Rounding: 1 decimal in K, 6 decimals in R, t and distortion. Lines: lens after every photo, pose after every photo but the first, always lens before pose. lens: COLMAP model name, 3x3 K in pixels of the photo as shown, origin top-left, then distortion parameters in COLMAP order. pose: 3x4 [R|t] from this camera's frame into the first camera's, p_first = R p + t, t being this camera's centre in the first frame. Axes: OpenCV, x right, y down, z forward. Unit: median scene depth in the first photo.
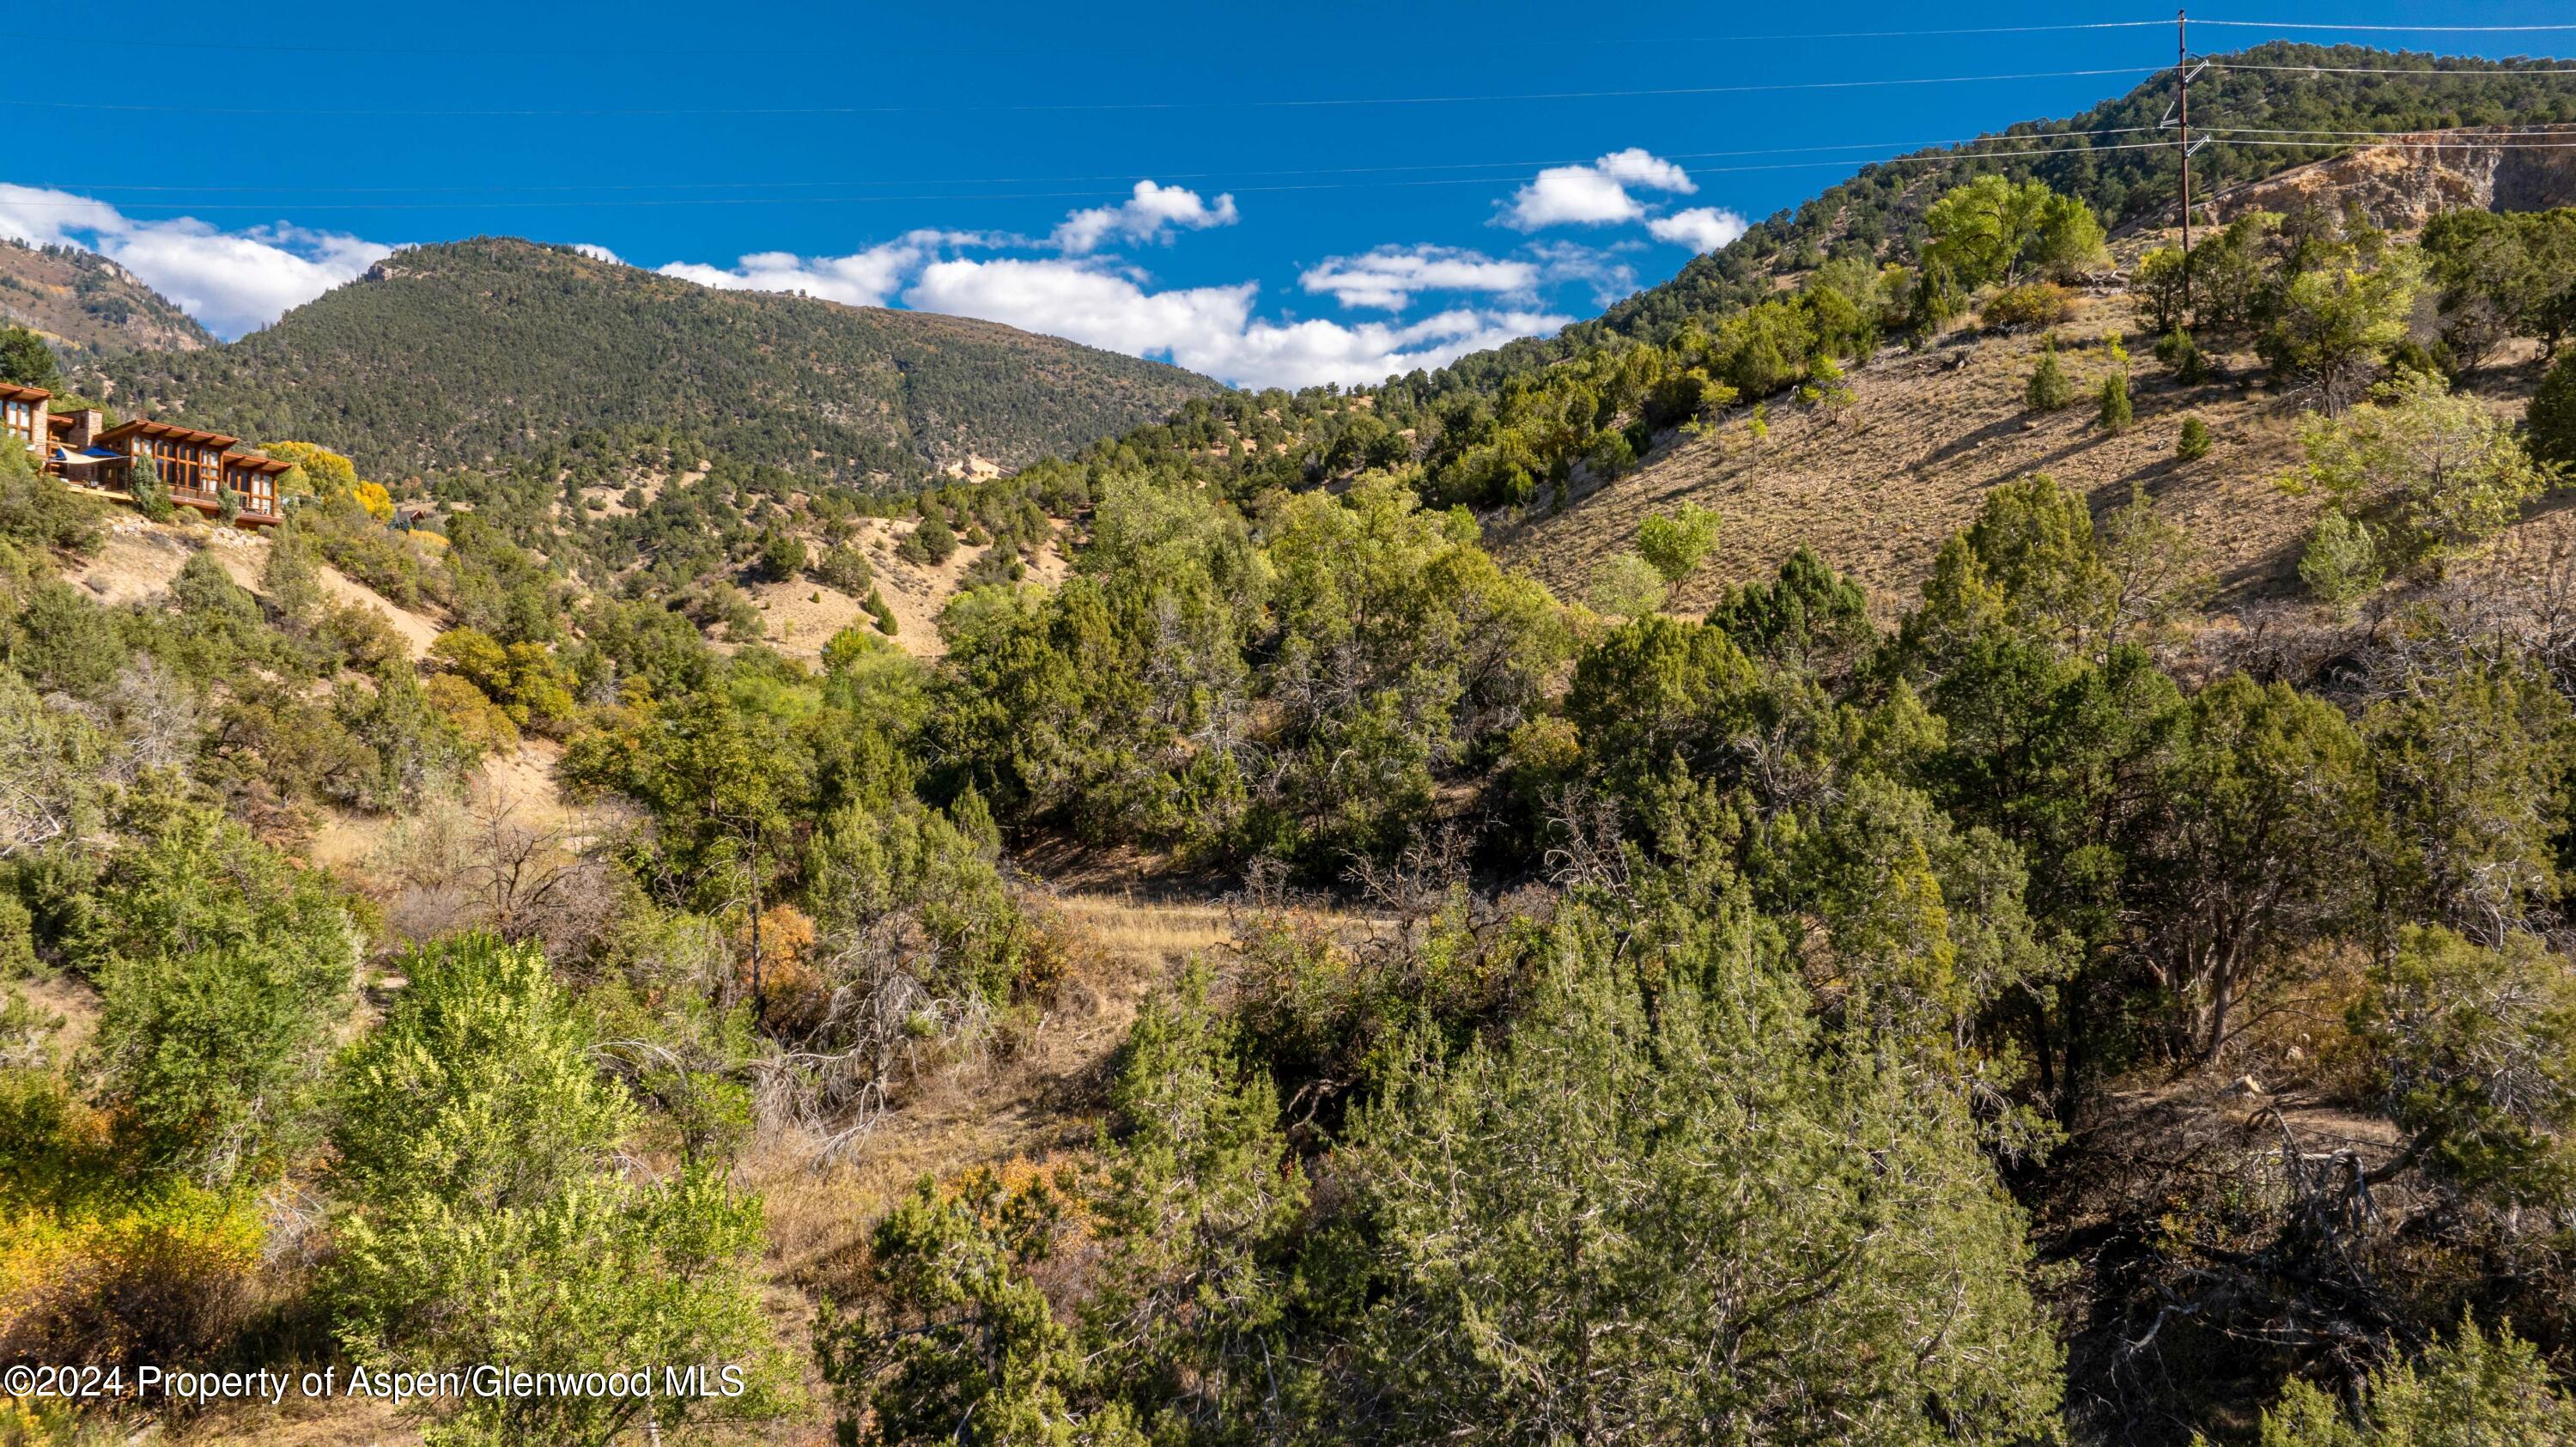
lens RADIAL K [[1821.3, 0, 1288.0], [0, 1821.3, 723.5], [0, 0, 1]] dist [-0.019234, 0.002031]
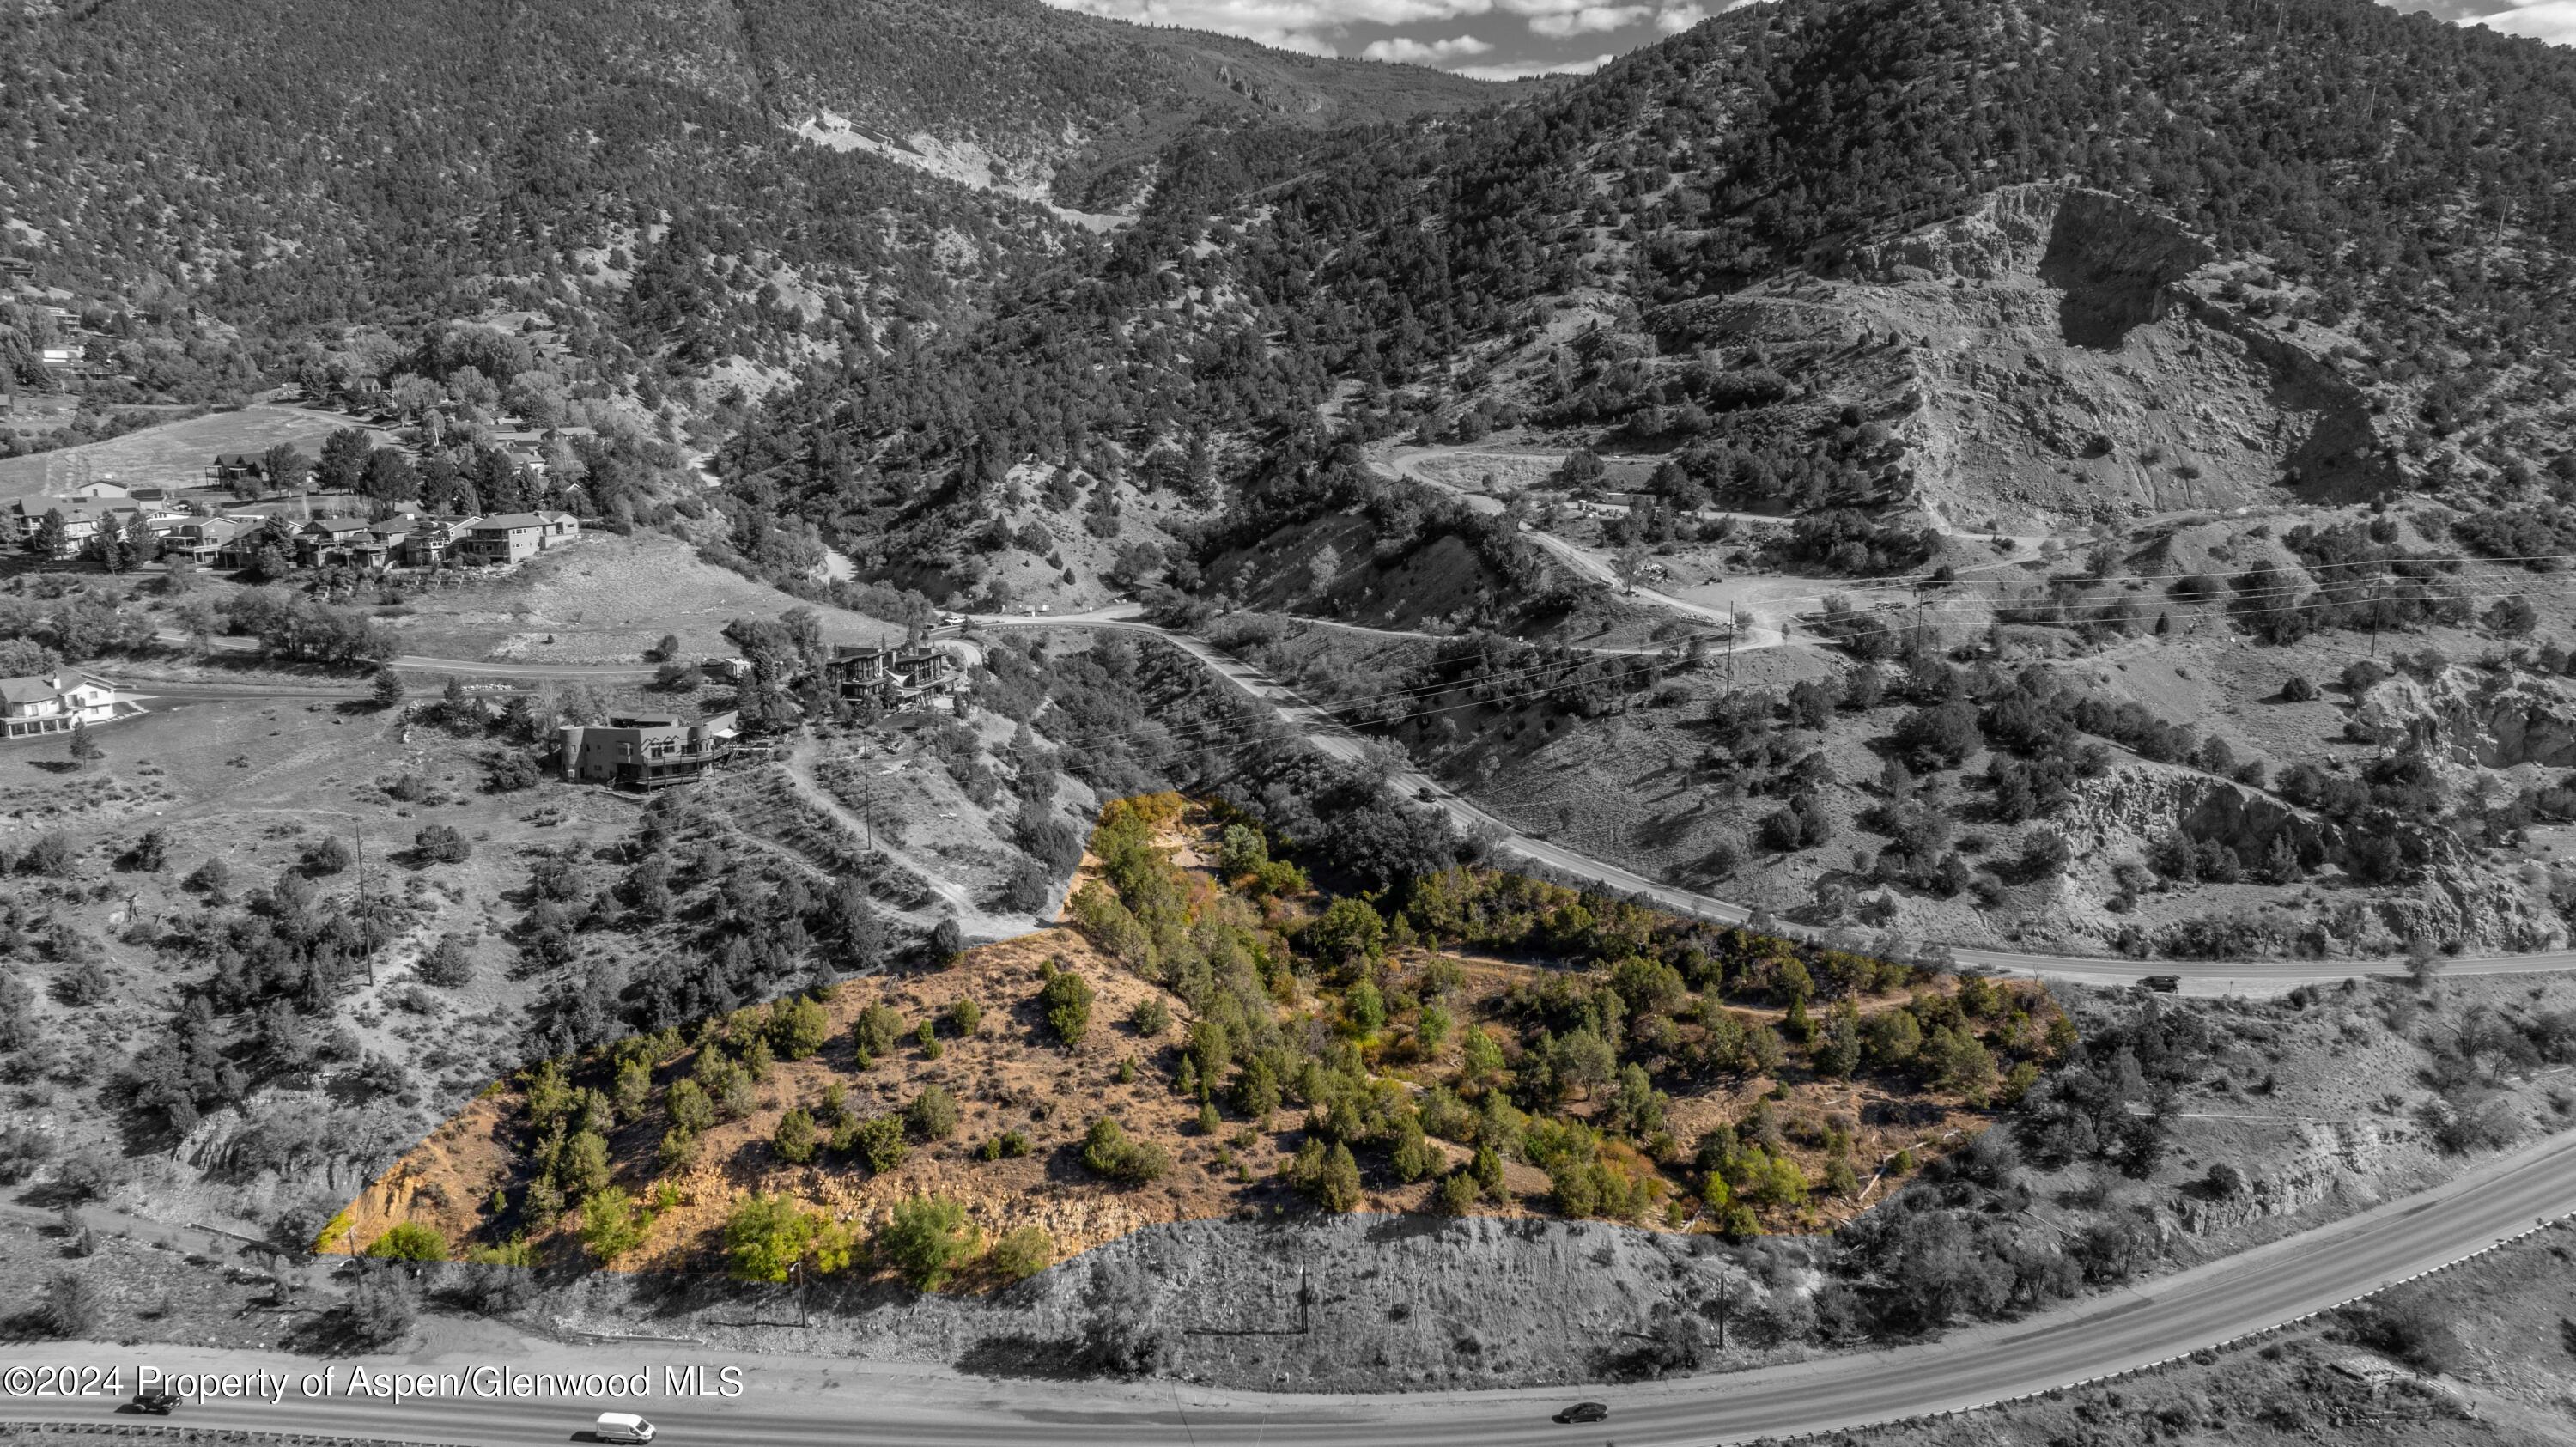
lens RADIAL K [[1821.3, 0, 1288.0], [0, 1821.3, 723.5], [0, 0, 1]] dist [-0.019234, 0.002031]
pose [[0.993514, -0.025612, 0.110787, -0.068816], [-0.001345, 0.971589, 0.236671, -0.104440], [-0.113701, -0.235285, 0.965253, -0.216176]]
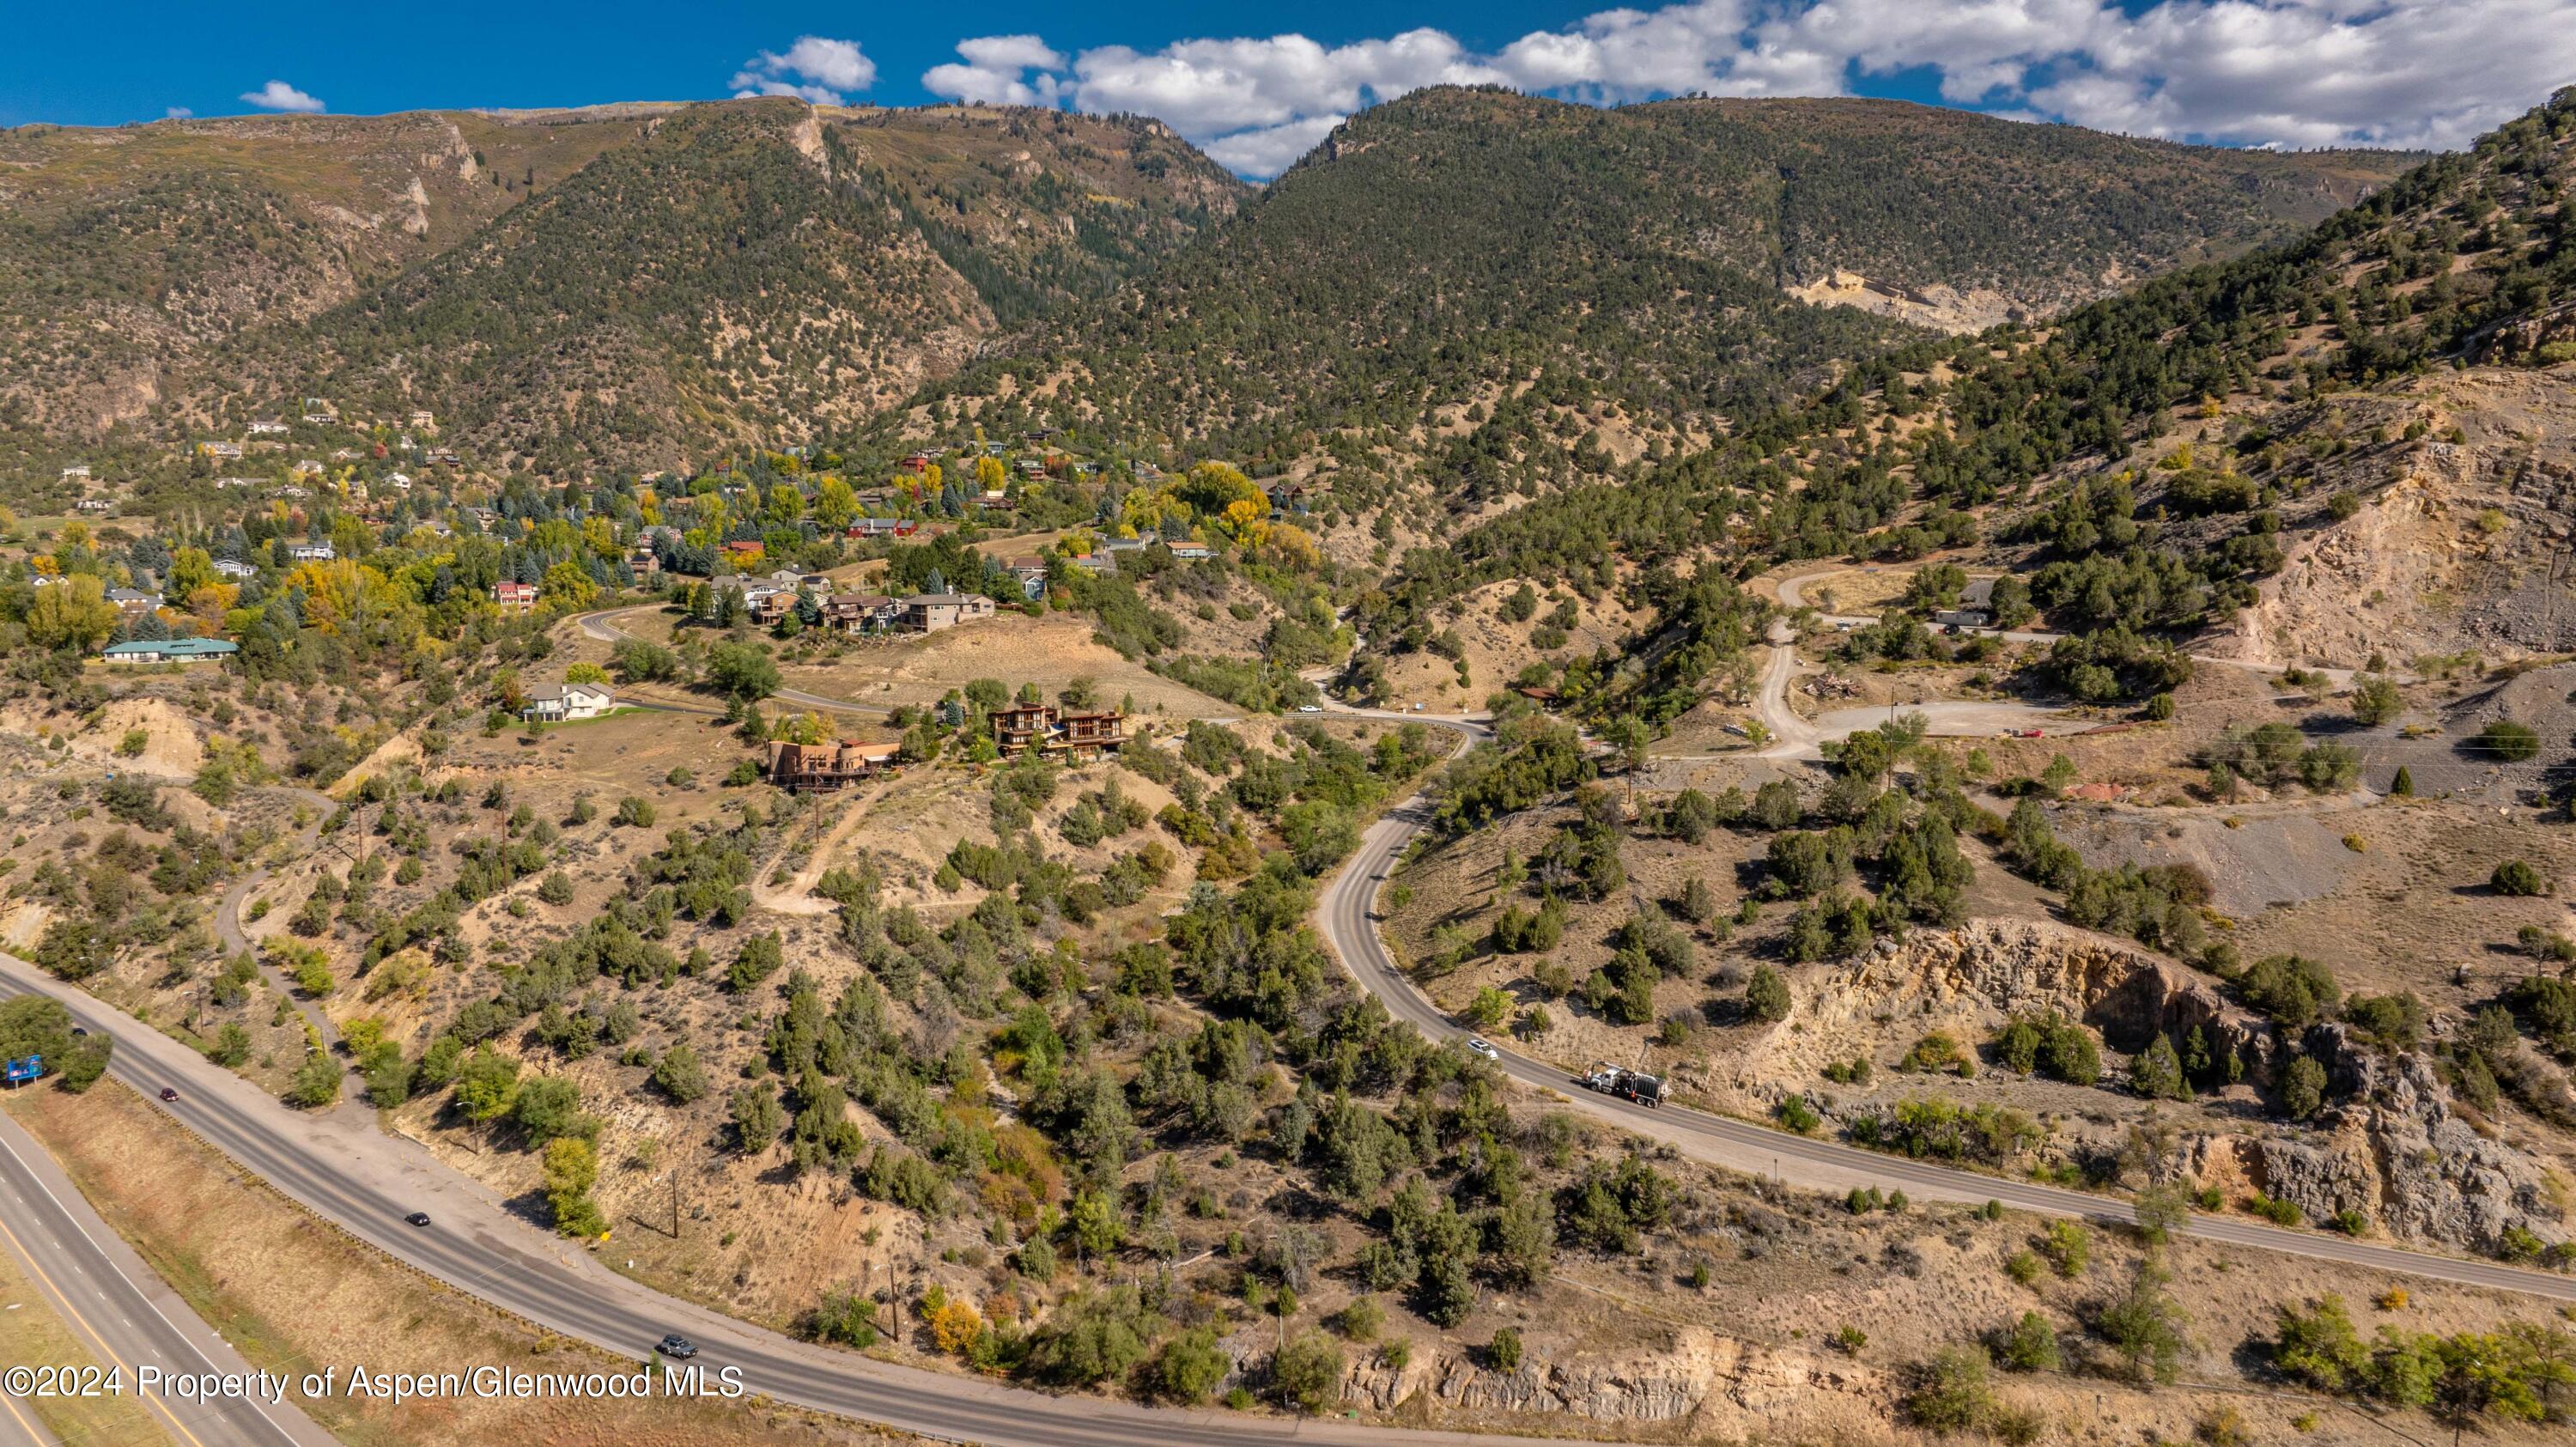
lens RADIAL K [[1821.3, 0, 1288.0], [0, 1821.3, 723.5], [0, 0, 1]] dist [-0.019234, 0.002031]
pose [[0.868556, 0.049000, -0.493164, 0.160382], [0.024730, 0.989575, 0.141876, -0.086849], [0.494974, -0.135423, 0.858290, -0.188502]]
